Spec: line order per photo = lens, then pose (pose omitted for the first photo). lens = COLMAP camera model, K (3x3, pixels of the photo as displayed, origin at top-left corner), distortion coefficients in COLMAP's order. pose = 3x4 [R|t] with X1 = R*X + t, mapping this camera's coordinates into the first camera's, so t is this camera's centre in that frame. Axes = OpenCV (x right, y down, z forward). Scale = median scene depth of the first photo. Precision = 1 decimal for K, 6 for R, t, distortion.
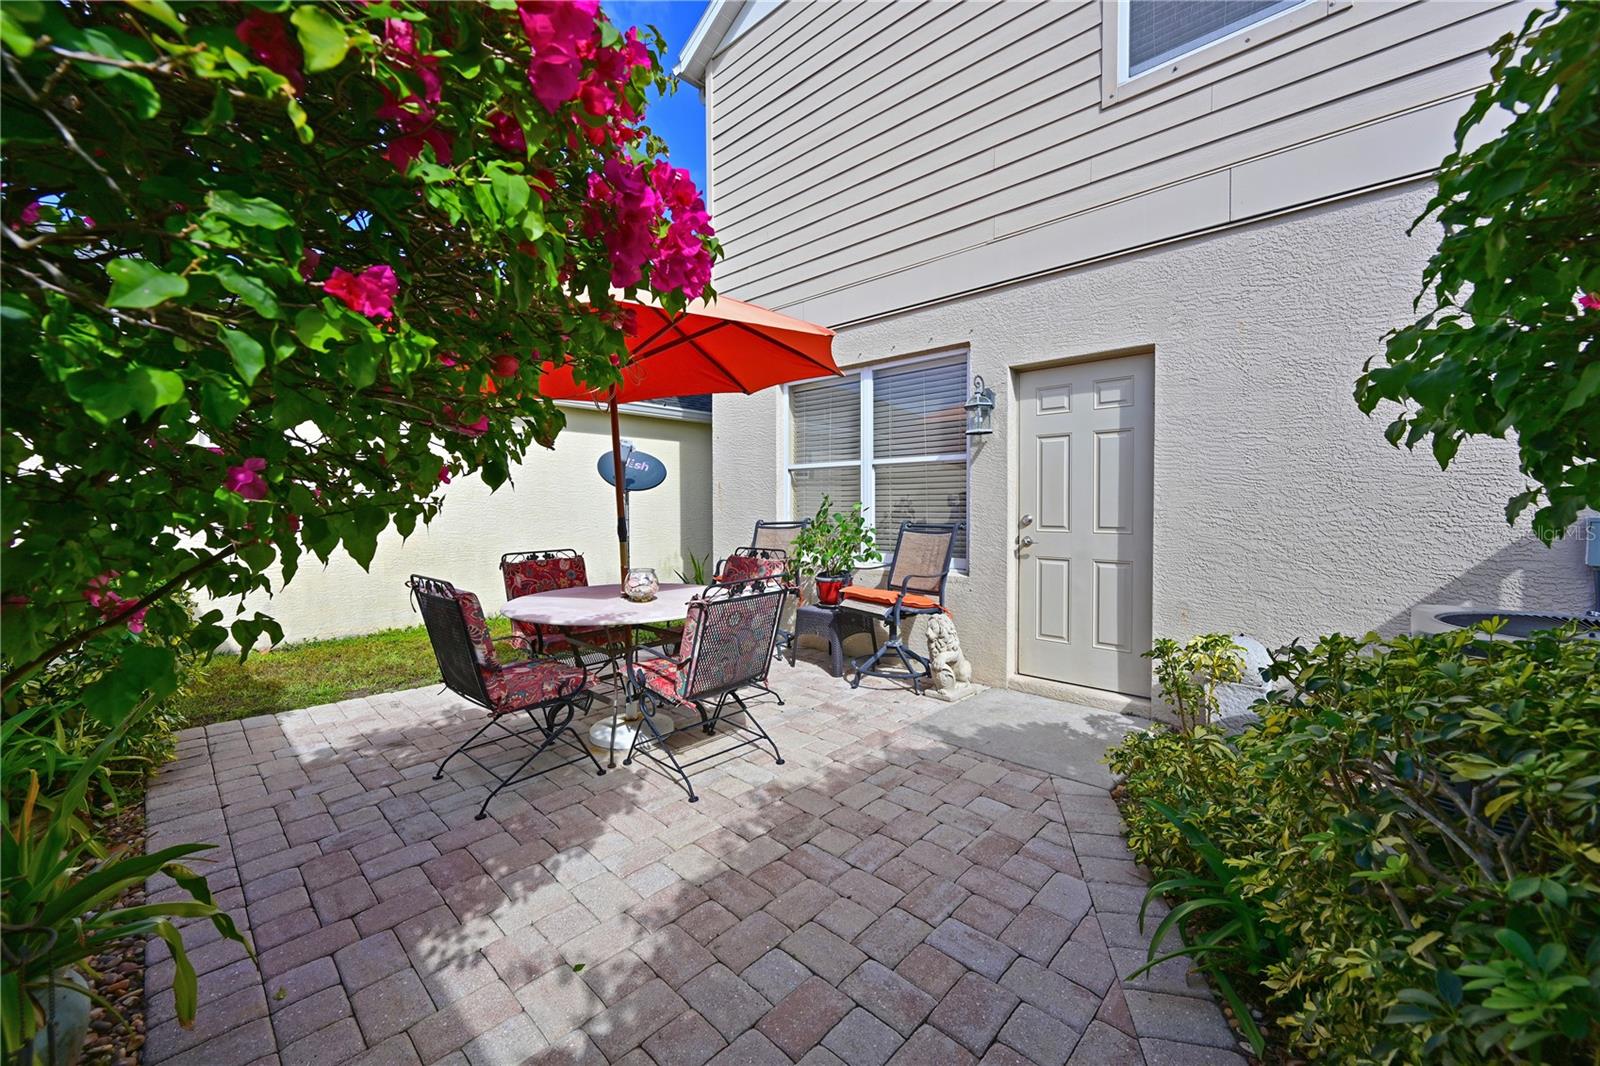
lens RADIAL K [[626.1, 0, 792.5], [0, 626.1, 524.1], [0, 0, 1]] dist [-0.000387, -0.000055]
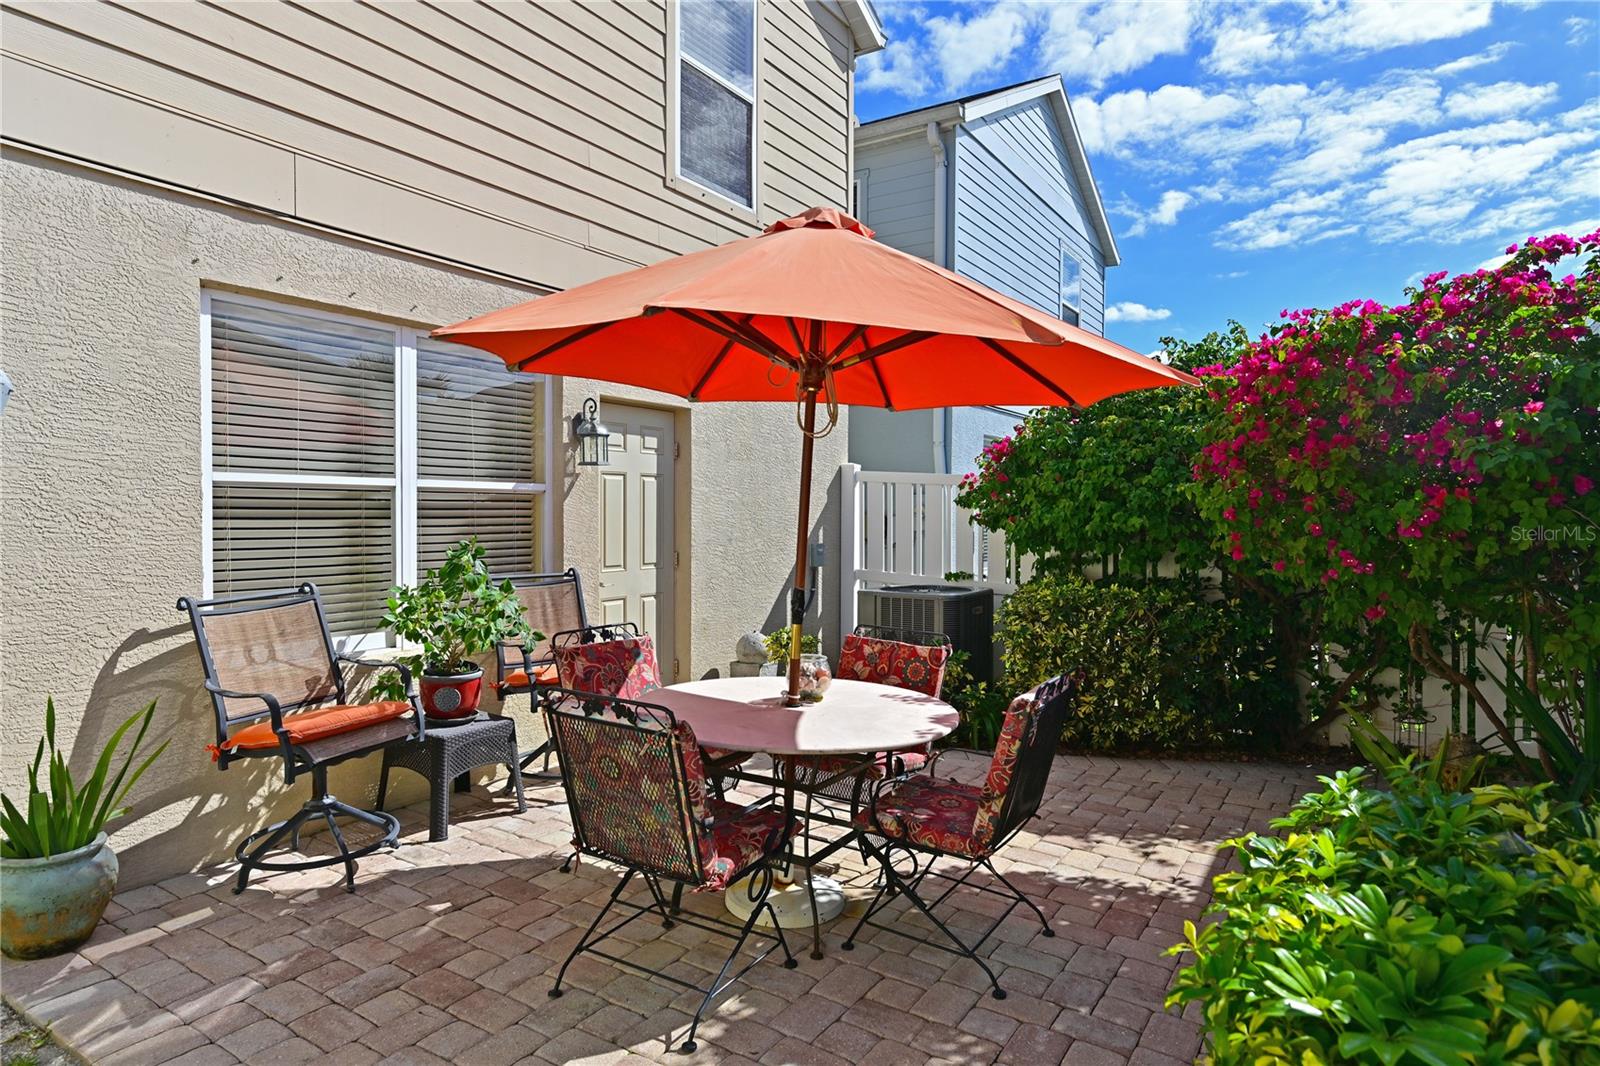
lens RADIAL K [[979.2, 0, 799.8], [0, 979.2, 533.8], [0, 0, 1]] dist [0.001709, -0.000066]
pose [[-0.227791, -0.023994, 0.973414, -1.226287], [0.024582, 0.999236, 0.030383, -0.093086], [-0.973400, 0.030850, -0.227027, 1.152453]]
